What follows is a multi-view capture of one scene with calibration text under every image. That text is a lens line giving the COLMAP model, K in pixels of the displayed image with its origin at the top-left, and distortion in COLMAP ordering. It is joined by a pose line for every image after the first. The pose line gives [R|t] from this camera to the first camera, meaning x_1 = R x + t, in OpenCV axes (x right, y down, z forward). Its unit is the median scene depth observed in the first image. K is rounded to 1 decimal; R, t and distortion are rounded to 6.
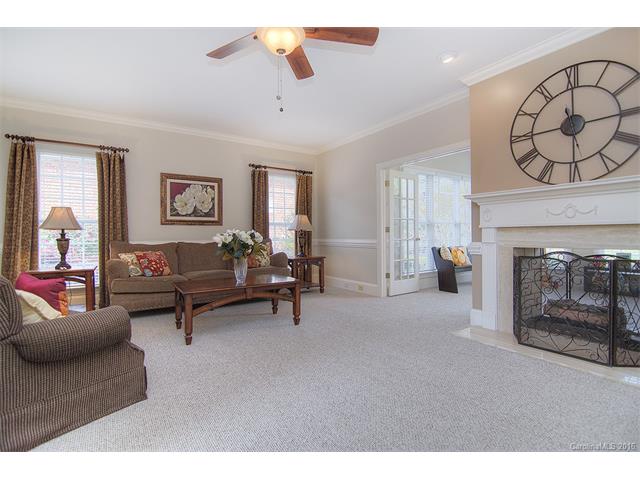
lens RADIAL K [[316.3, 0, 320.0], [0, 316.3, 240.0], [0, 0, 1]] dist [-0.001329, -0.000474]
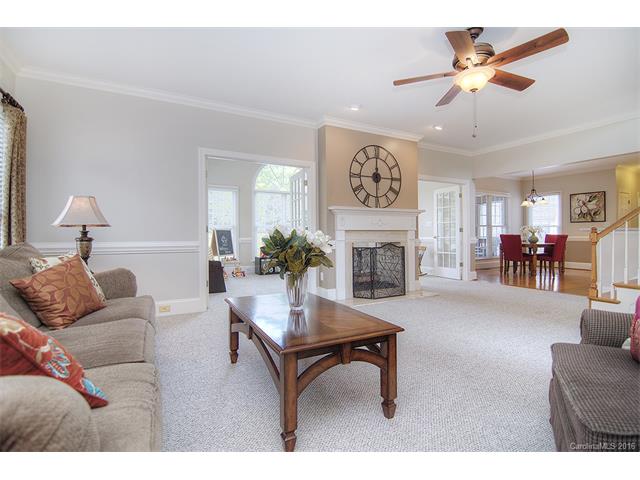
lens RADIAL K [[316.3, 0, 320.0], [0, 316.3, 240.0], [0, 0, 1]] dist [-0.001329, -0.000474]
pose [[0.106324, -0.006522, 0.994310, -1.052278], [0.019354, 0.999803, 0.004489, -0.002513], [-0.994143, 0.018767, 0.106430, 1.069997]]
